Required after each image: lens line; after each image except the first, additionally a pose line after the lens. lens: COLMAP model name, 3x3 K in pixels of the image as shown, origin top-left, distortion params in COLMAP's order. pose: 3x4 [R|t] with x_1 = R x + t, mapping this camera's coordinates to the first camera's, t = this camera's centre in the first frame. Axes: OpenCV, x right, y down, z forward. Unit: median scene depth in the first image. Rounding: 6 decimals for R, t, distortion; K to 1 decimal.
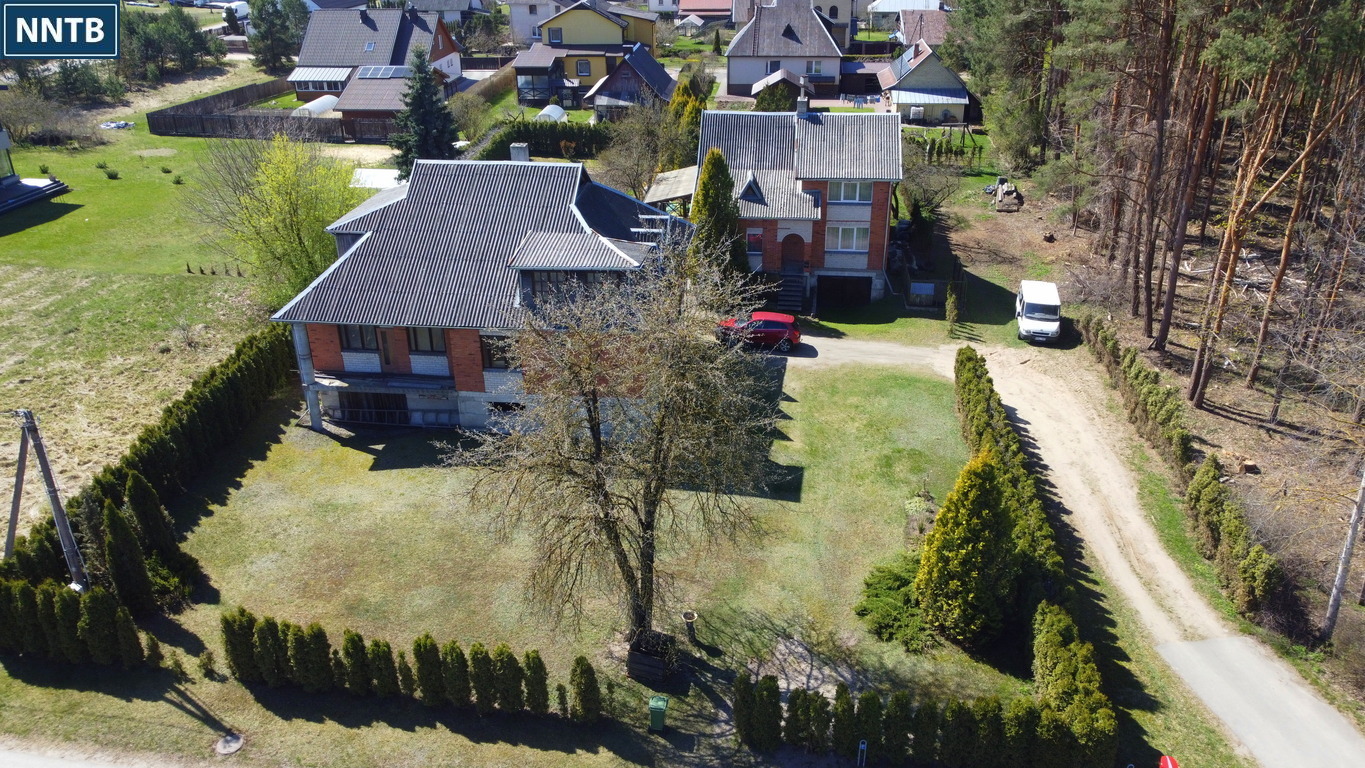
lens RADIAL K [[1032.4, 0, 682.0], [0, 1032.4, 380.7], [0, 0, 1]] dist [-0.006205, 0.001558]
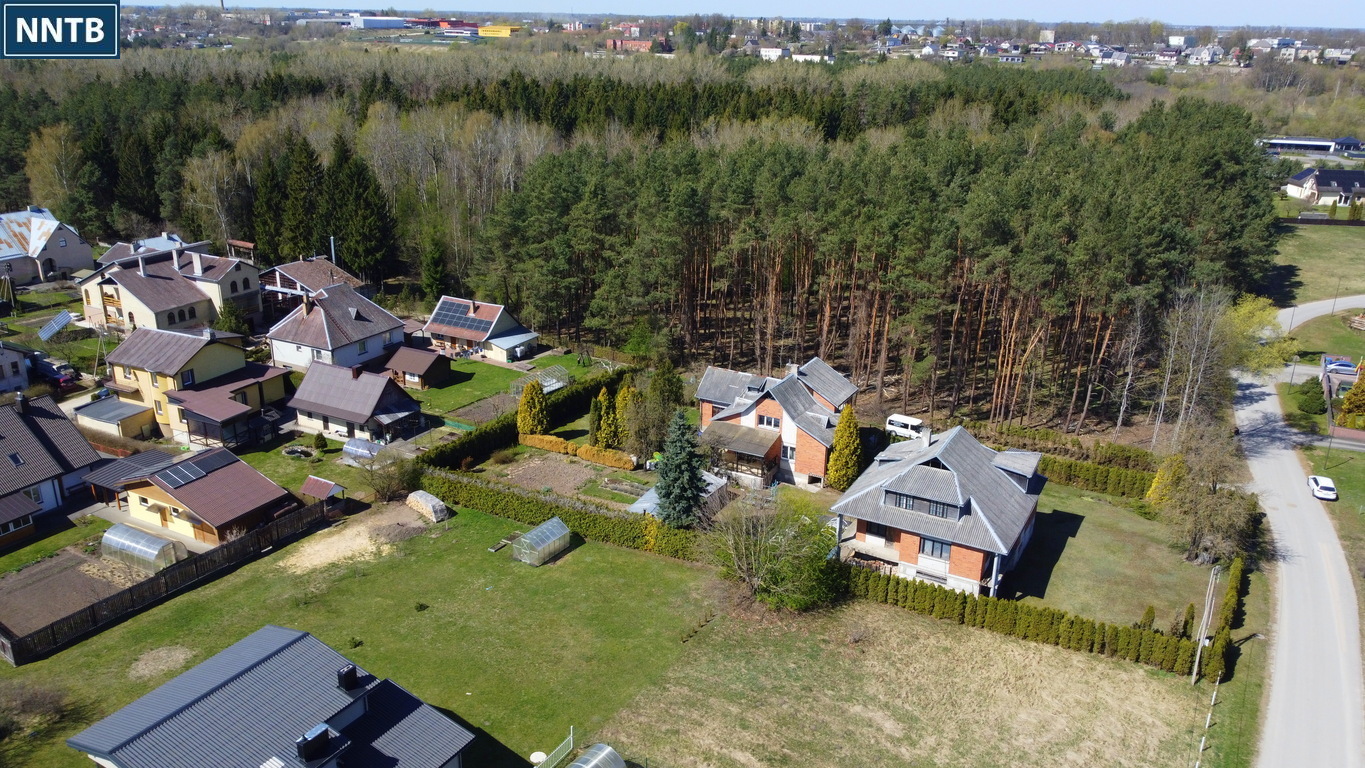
lens RADIAL K [[1032.4, 0, 682.6], [0, 1032.4, 386.8], [0, 0, 1]] dist [-0.006205, 0.001558]
pose [[0.381747, -0.295710, 0.875685, -1.596662], [0.378741, 0.914289, 0.143637, -0.607738], [-0.843104, 0.276825, 0.461024, 0.416738]]
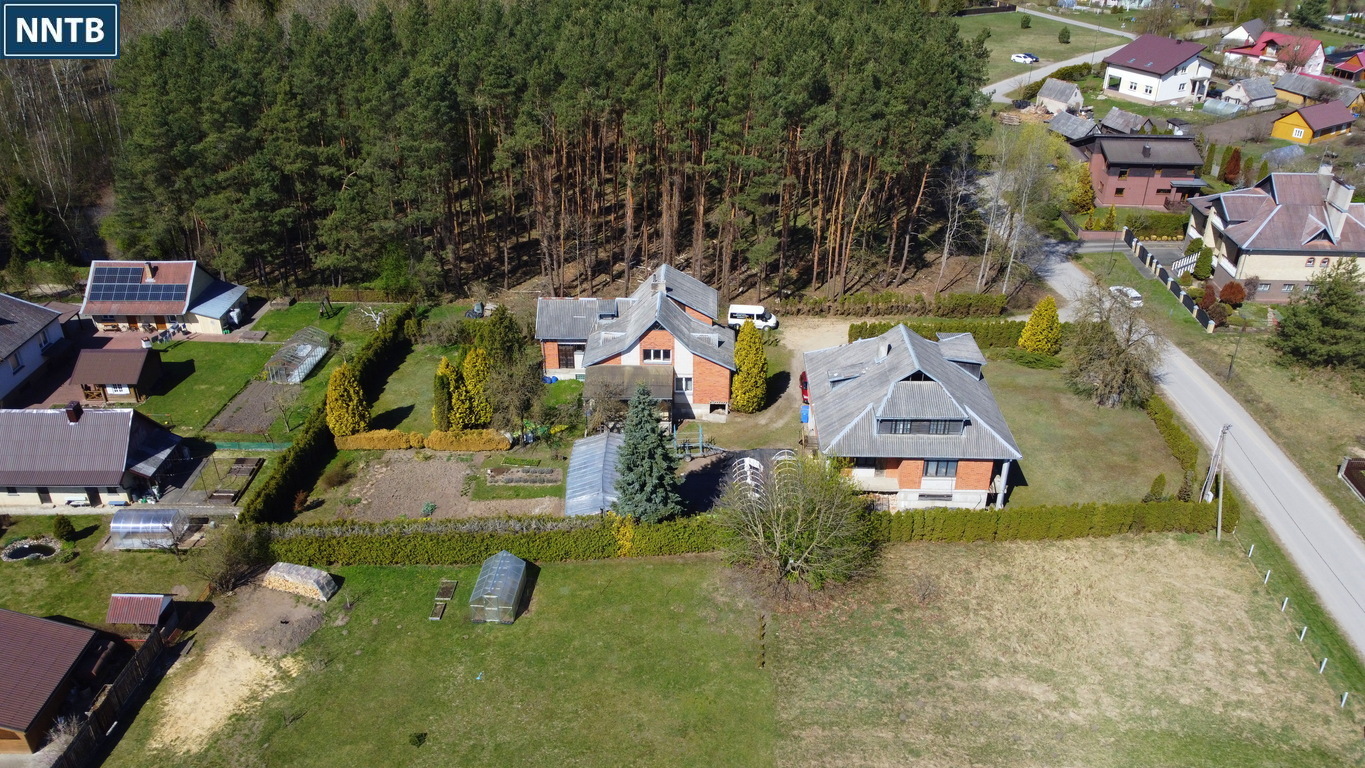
lens RADIAL K [[1032.4, 0, 681.0], [0, 1032.4, 384.3], [0, 0, 1]] dist [-0.006205, 0.001558]
pose [[-0.091204, -0.473589, 0.876011, -1.352737], [0.429599, 0.774900, 0.463653, -0.903596], [-0.898402, 0.418620, 0.132779, 0.921163]]
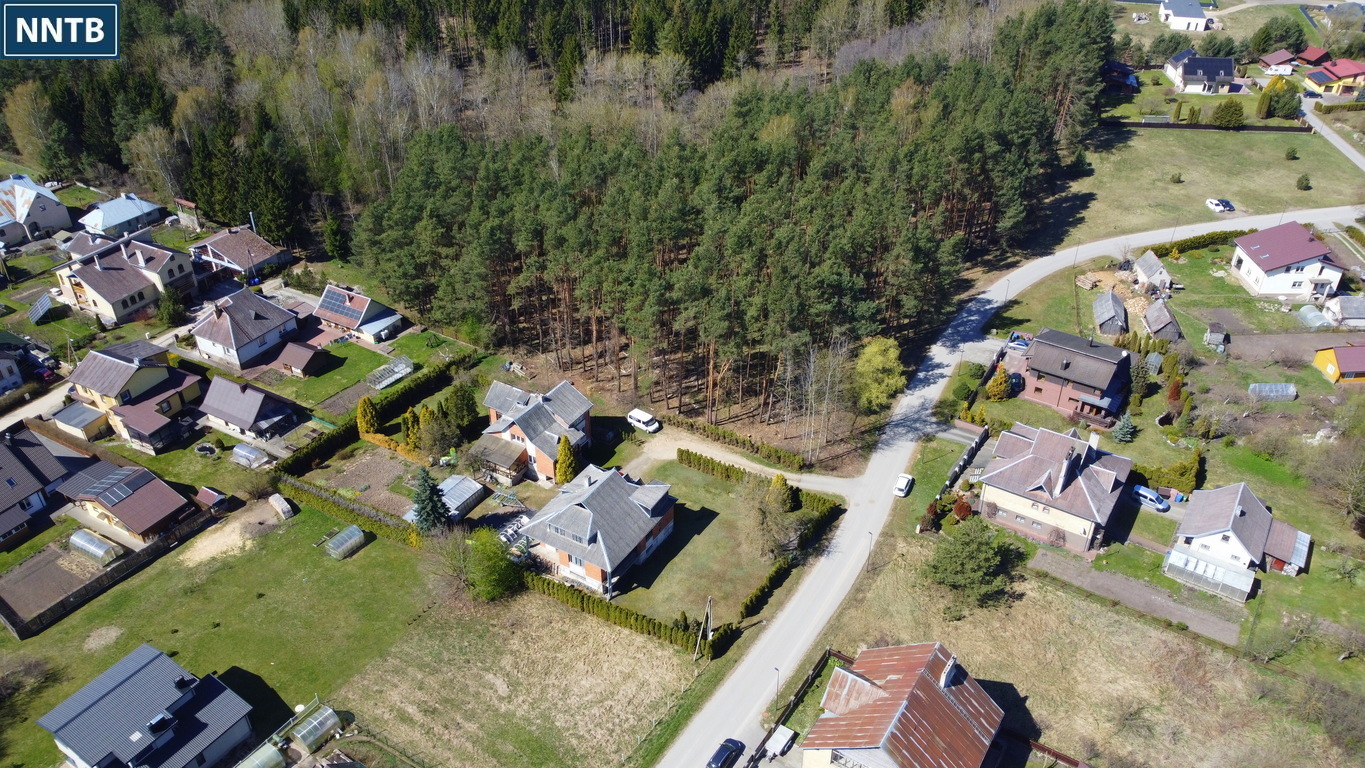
lens RADIAL K [[1032.4, 0, 682.3], [0, 1032.4, 381.6], [0, 0, 1]] dist [-0.006205, 0.001558]
pose [[0.416222, -0.496040, 0.762039, -1.716611], [0.391580, 0.854172, 0.342133, -1.089493], [-0.820624, 0.155996, 0.549765, -0.660104]]
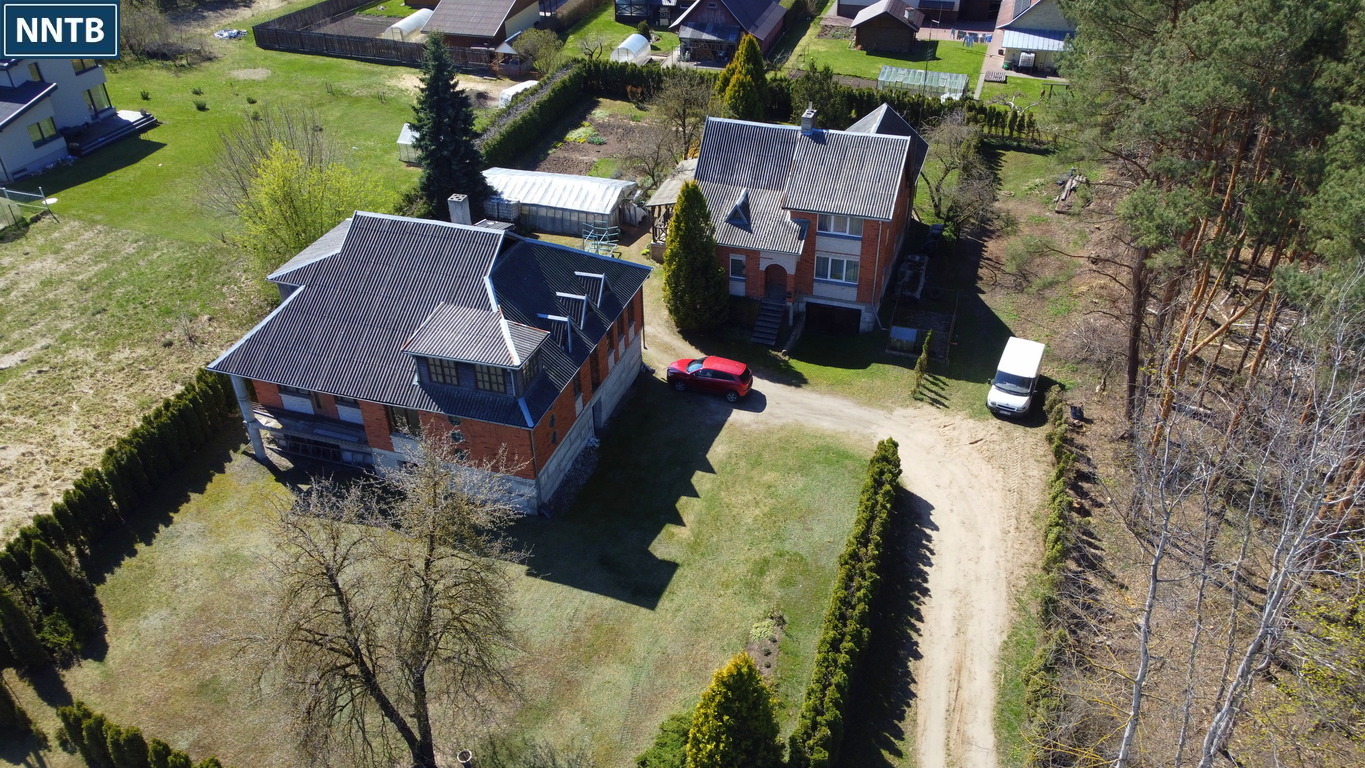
lens RADIAL K [[1032.4, 0, 682.3], [0, 1032.4, 383.7], [0, 0, 1]] dist [-0.006205, 0.001558]
pose [[0.980305, 0.104660, -0.167479, 0.205186], [-0.076518, 0.983075, 0.166457, -0.195594], [0.182066, -0.150364, 0.971722, 0.025667]]
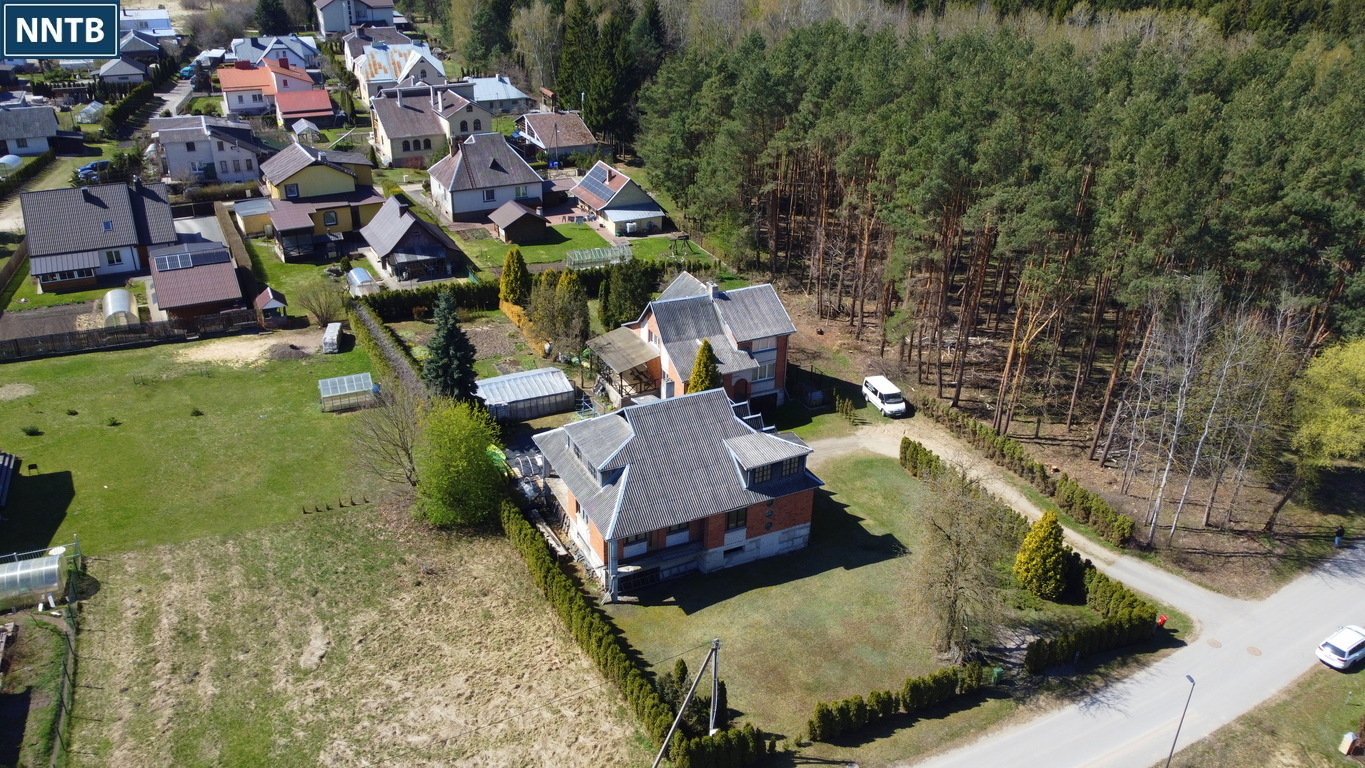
lens RADIAL K [[1032.4, 0, 681.0], [0, 1032.4, 385.0], [0, 0, 1]] dist [-0.006205, 0.001558]
pose [[0.841162, -0.215290, 0.496081, -0.748465], [0.205825, 0.975752, 0.074459, -0.276300], [-0.500082, 0.039474, 0.865078, -0.269661]]
